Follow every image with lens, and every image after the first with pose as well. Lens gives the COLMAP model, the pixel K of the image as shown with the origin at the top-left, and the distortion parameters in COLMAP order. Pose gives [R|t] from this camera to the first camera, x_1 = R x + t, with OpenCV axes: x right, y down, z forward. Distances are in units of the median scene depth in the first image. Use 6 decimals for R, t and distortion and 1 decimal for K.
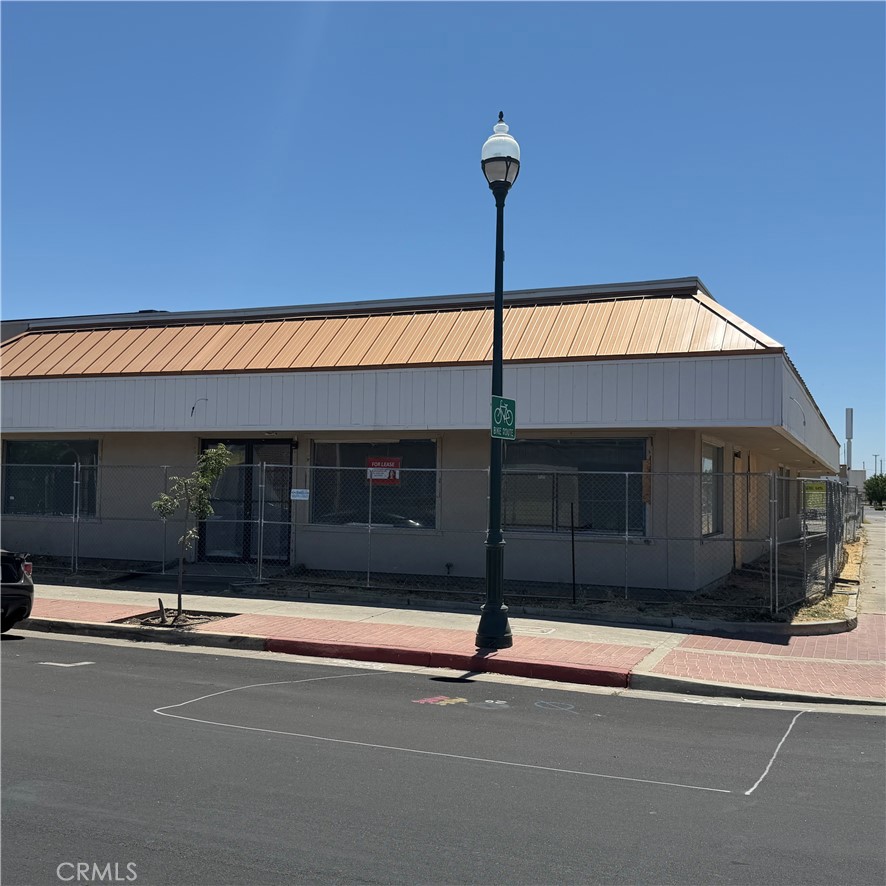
lens RADIAL K [[1004.2, 0, 450.1], [0, 1004.2, 449.9], [0, 0, 1]] dist [0.184470, -0.437272]
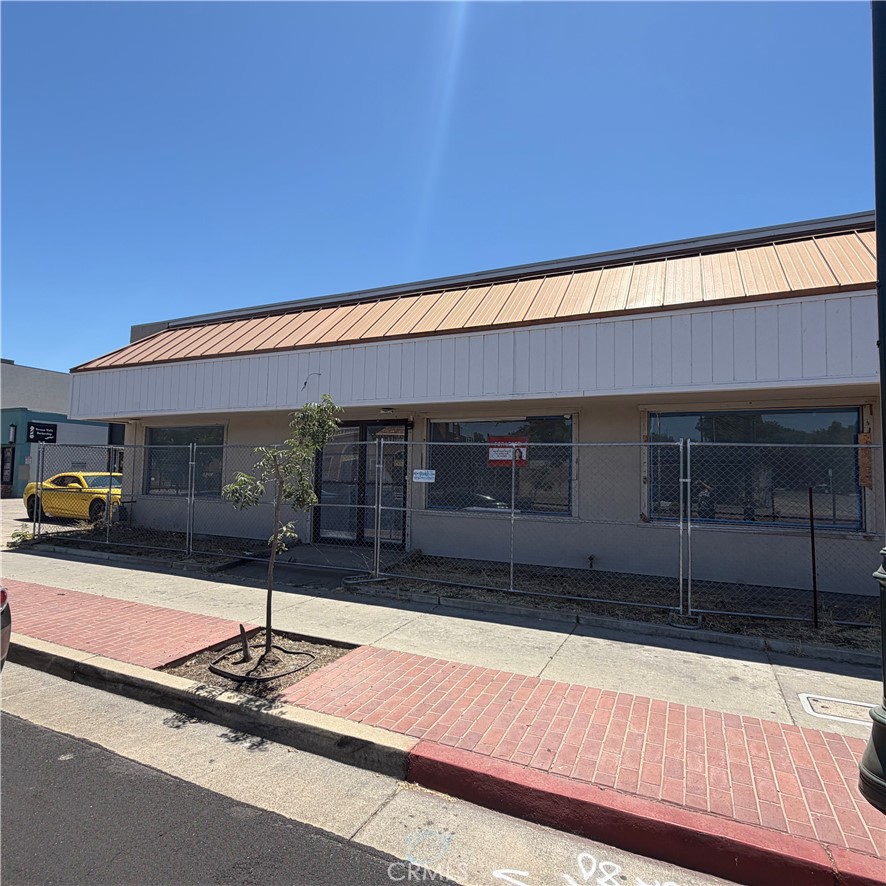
lens RADIAL K [[524.5, 0, 443.0], [0, 524.5, 443.0], [0, 0, 1]] dist [-0.003612, -0.000616]
pose [[0.999450, -0.000094, -0.033149, -0.129382], [-0.000708, 0.999708, -0.024168, 0.029723], [0.033141, 0.024178, 0.999158, 0.611880]]
